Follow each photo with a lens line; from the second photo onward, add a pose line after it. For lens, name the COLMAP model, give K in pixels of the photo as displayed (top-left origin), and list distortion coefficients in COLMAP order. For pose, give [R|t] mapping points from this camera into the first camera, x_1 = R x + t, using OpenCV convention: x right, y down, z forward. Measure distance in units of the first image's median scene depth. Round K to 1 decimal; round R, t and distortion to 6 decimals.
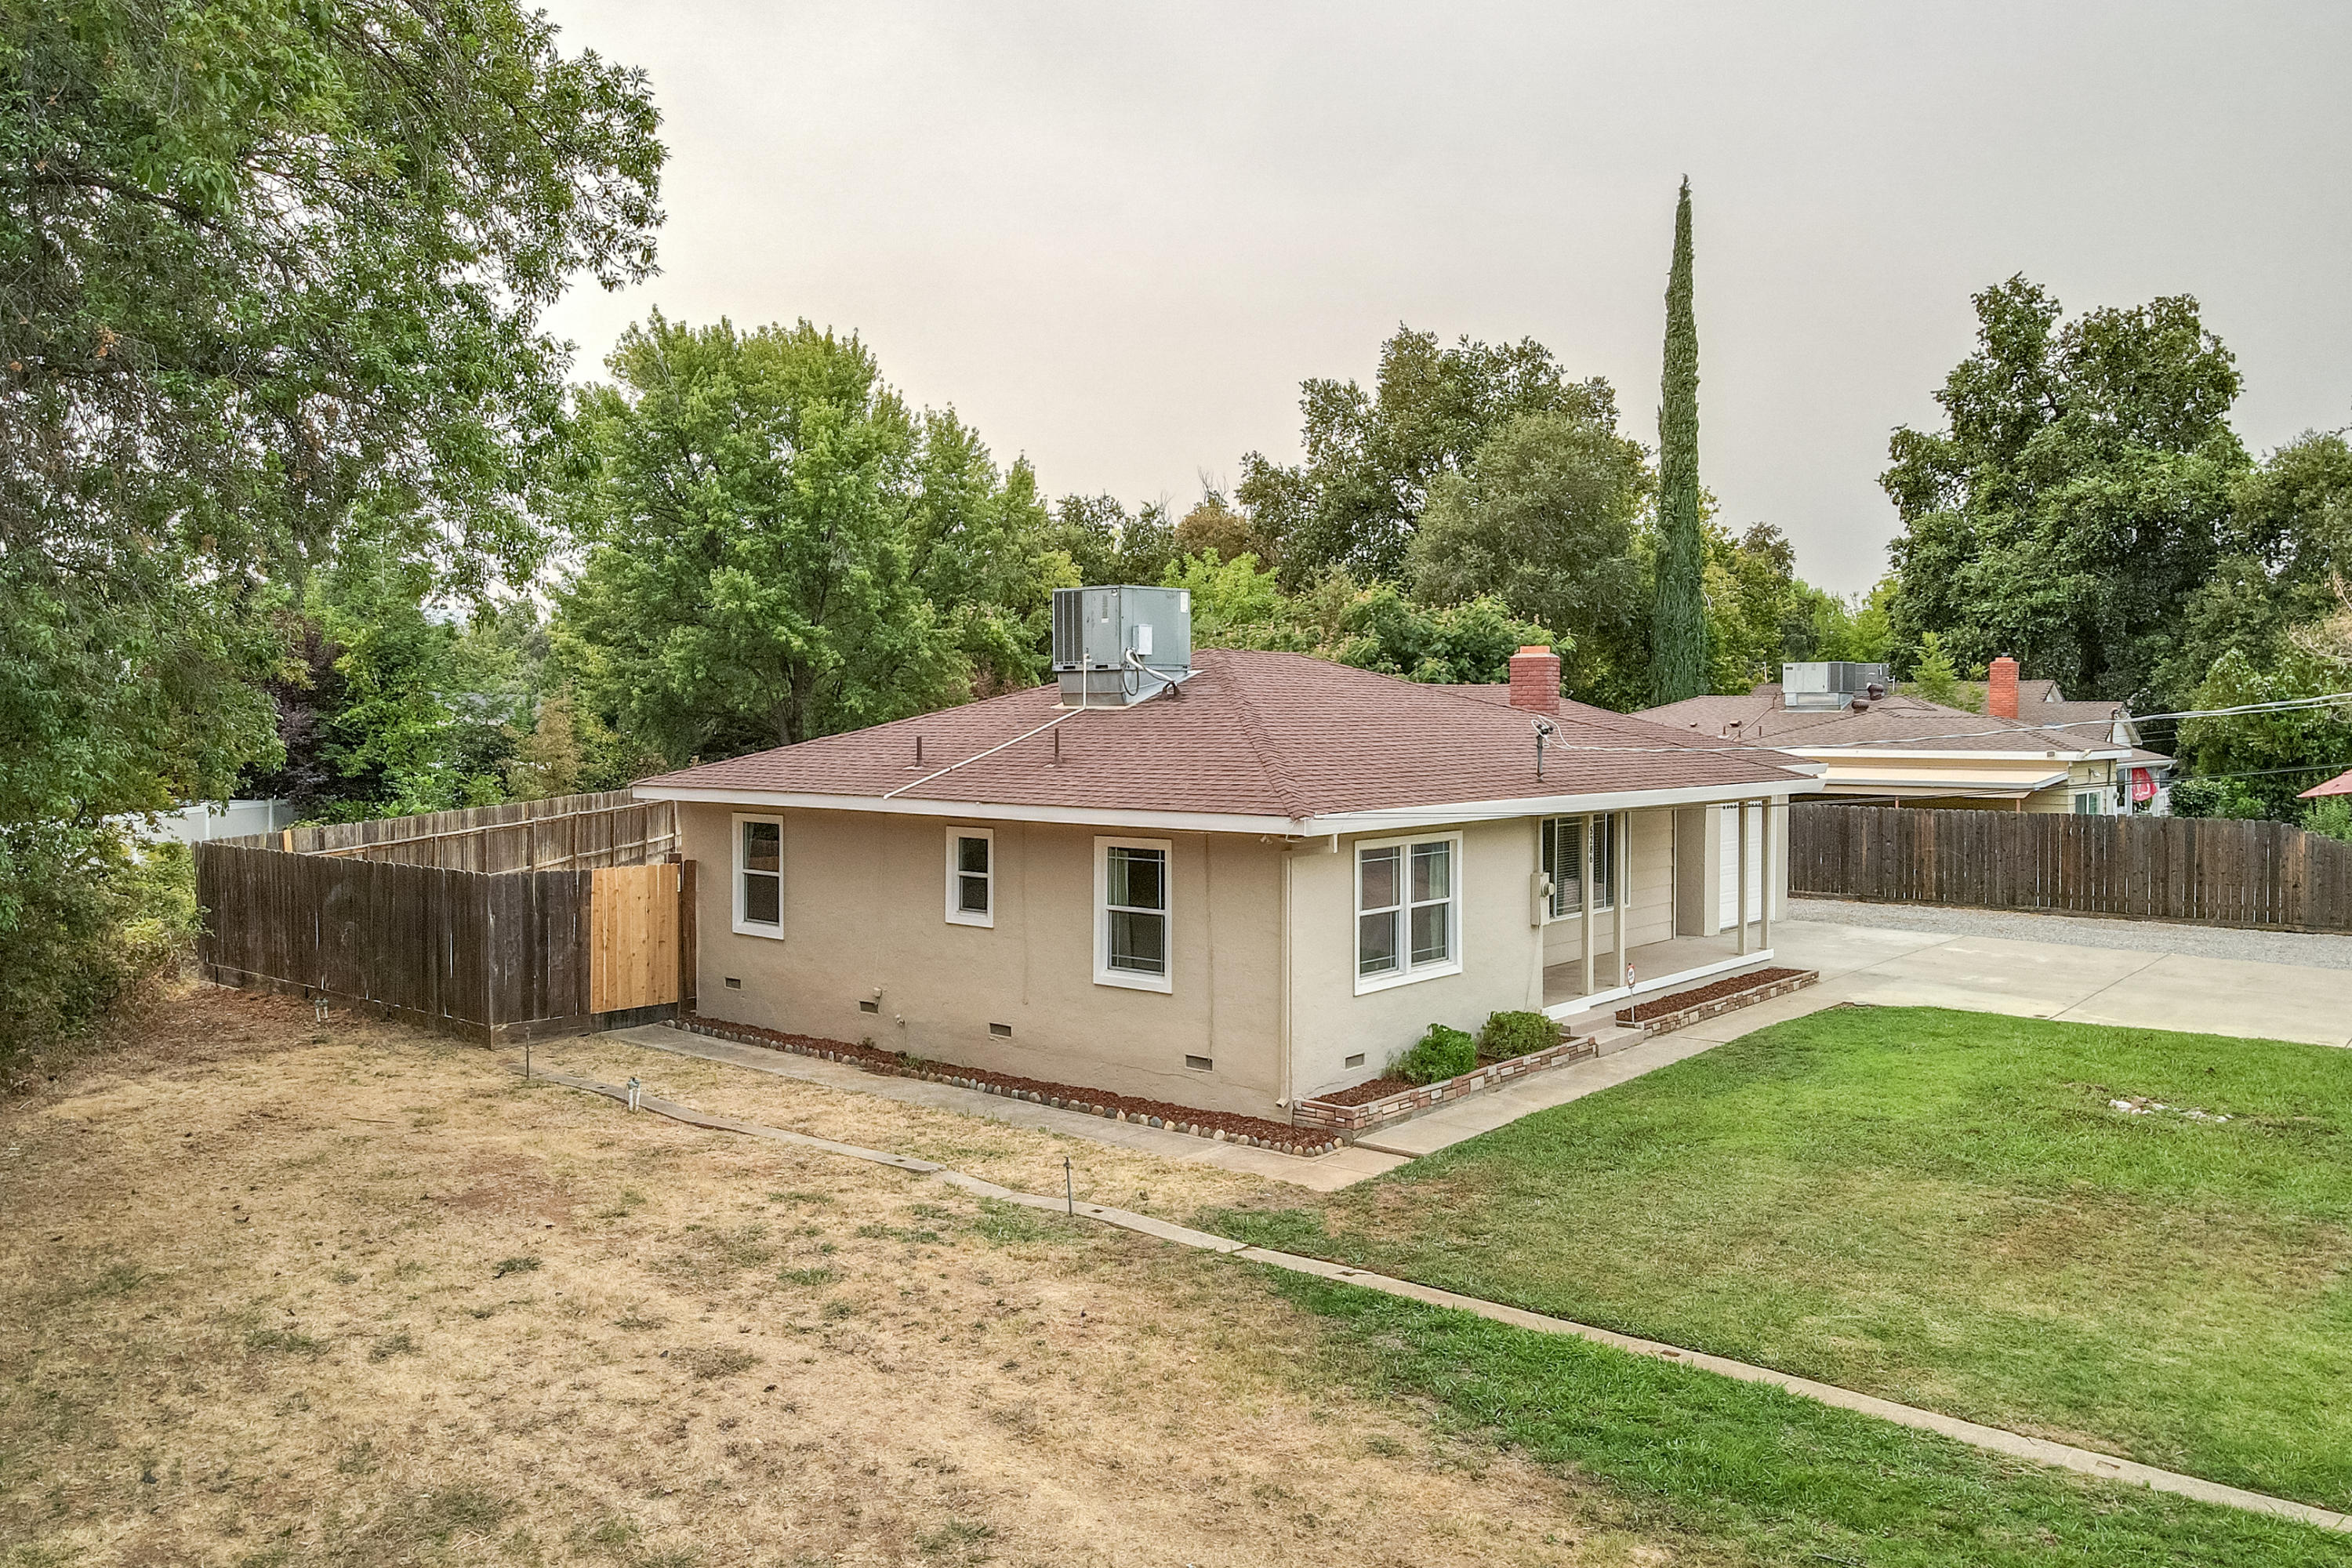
lens RADIAL K [[1734.2, 0, 1168.8], [0, 1734.2, 763.7], [0, 0, 1]] dist [0.007498, 0.015814]
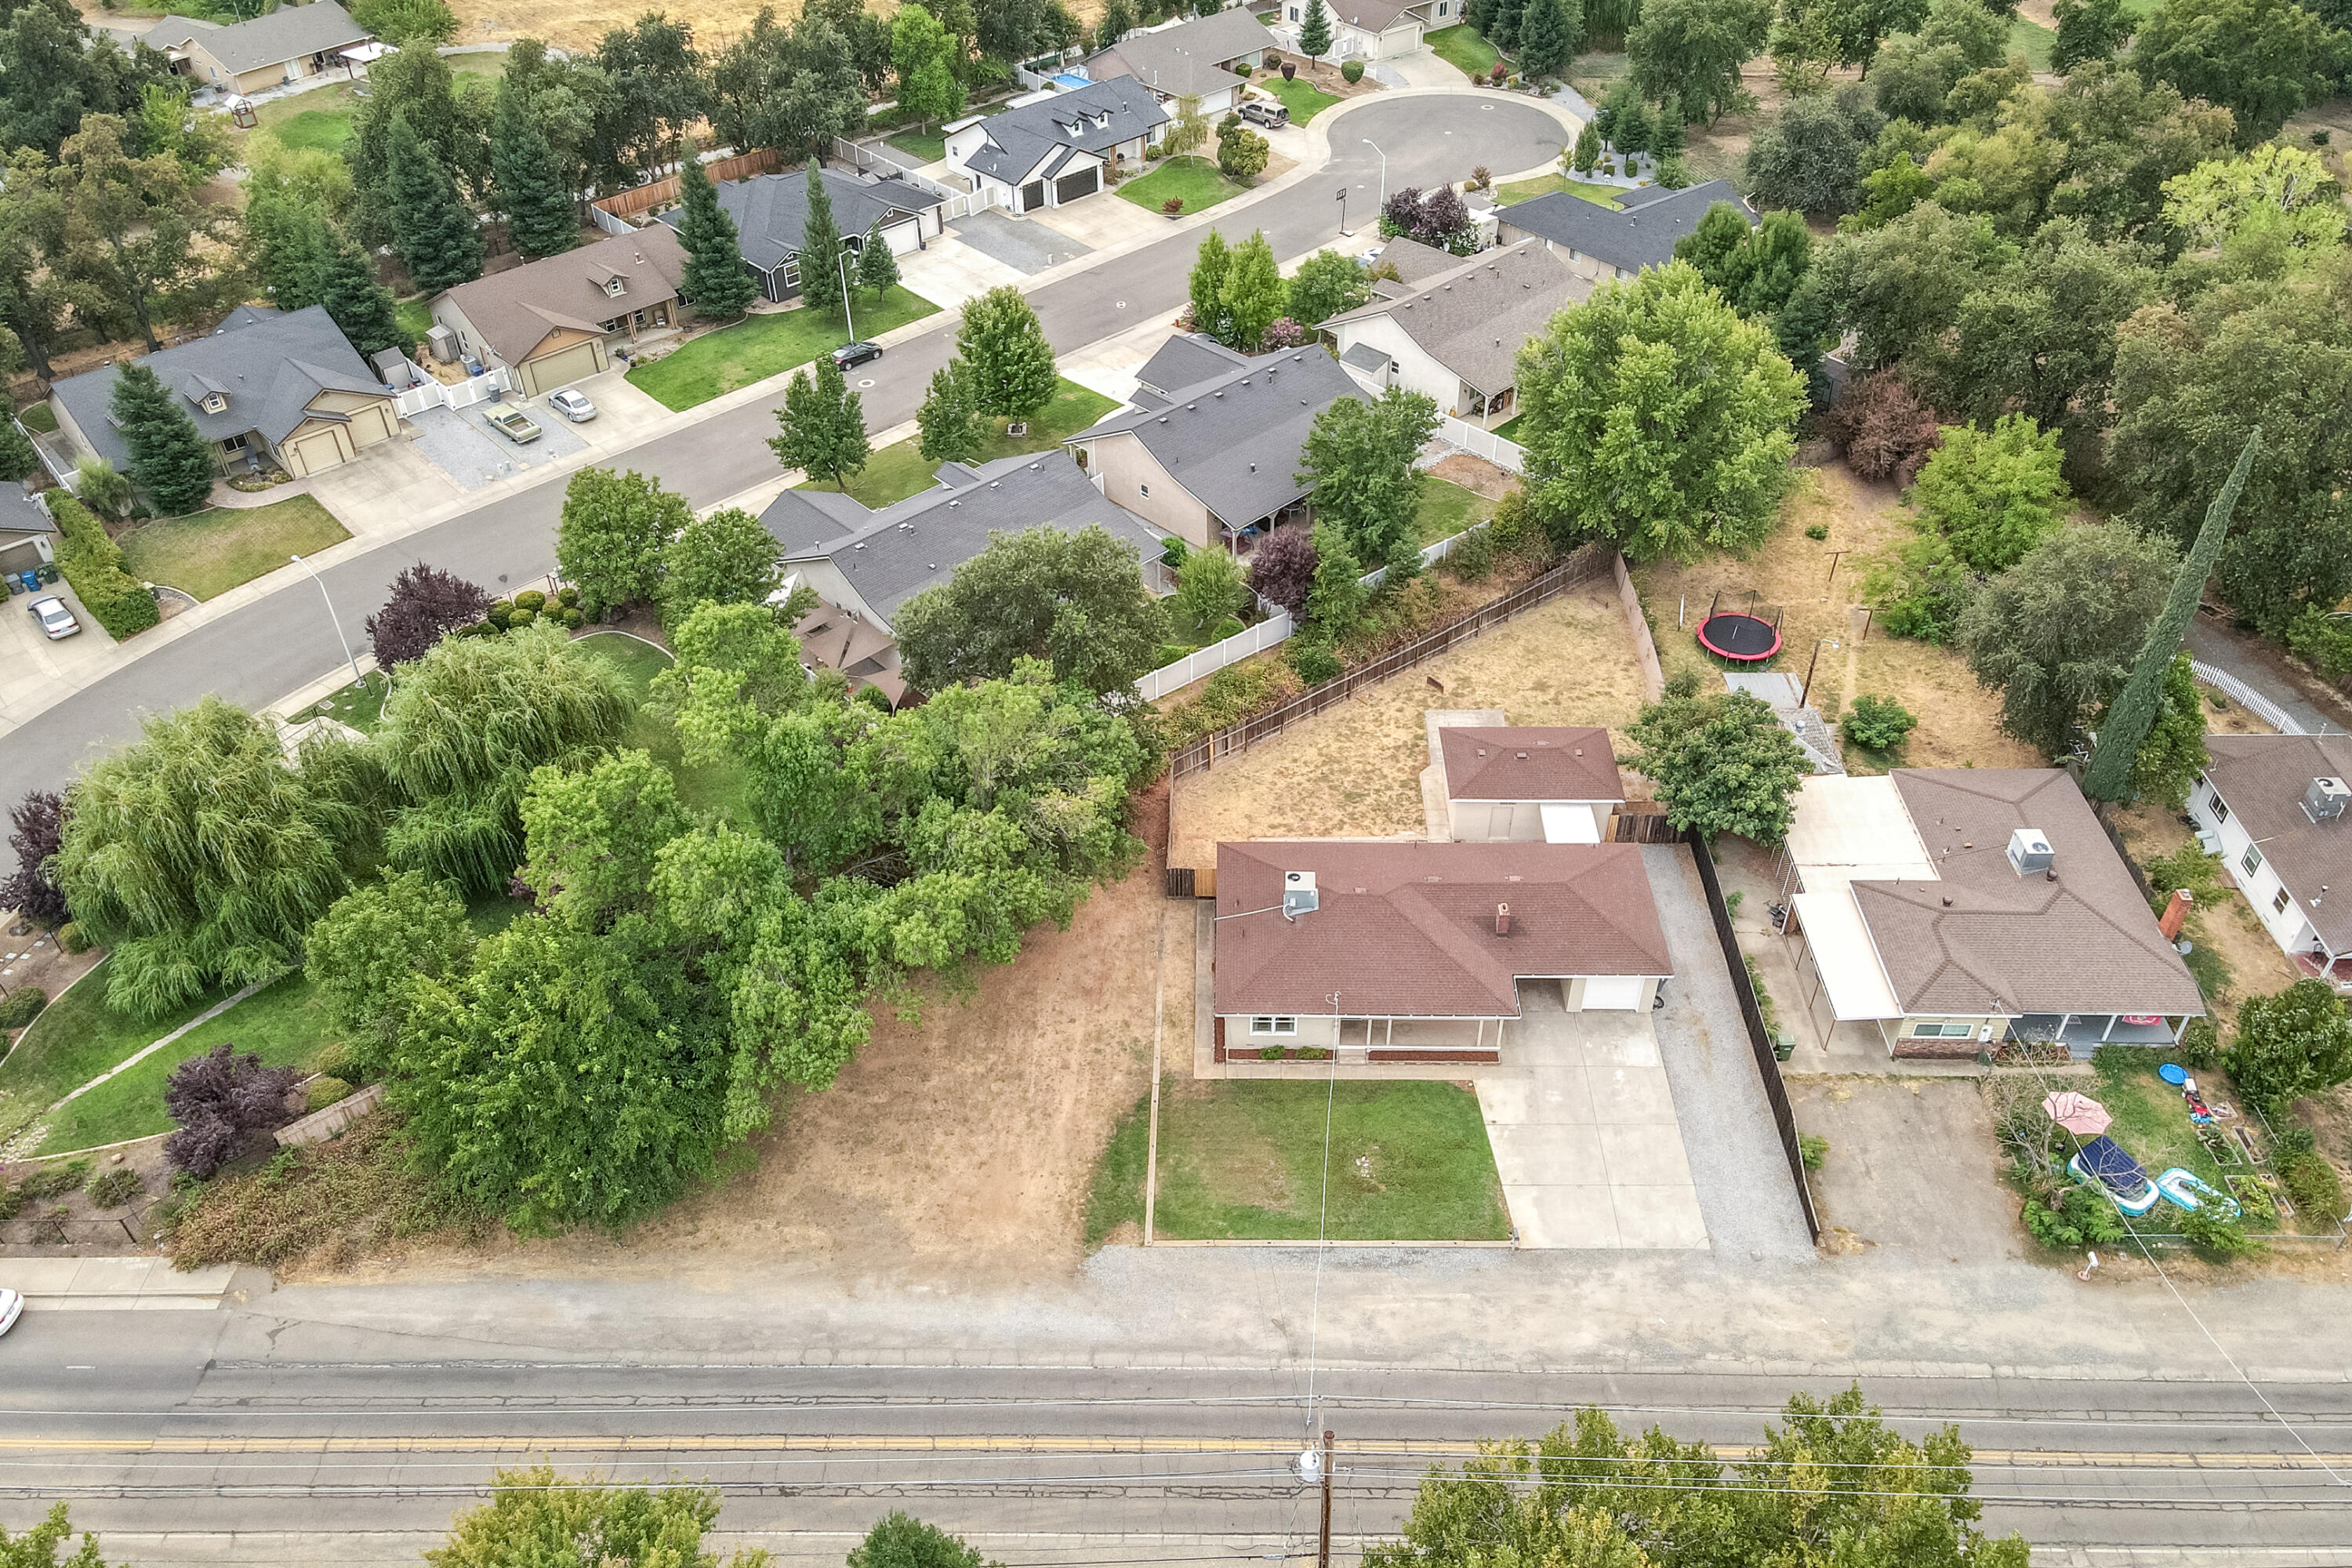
lens RADIAL K [[1734.2, 0, 1168.3], [0, 1734.2, 791.9], [0, 0, 1]] dist [0.007498, 0.015814]
pose [[0.627462, 0.487682, -0.607008, 1.763631], [-0.003565, 0.781358, 0.624073, -2.323093], [0.778639, -0.389418, 0.492011, -0.810351]]
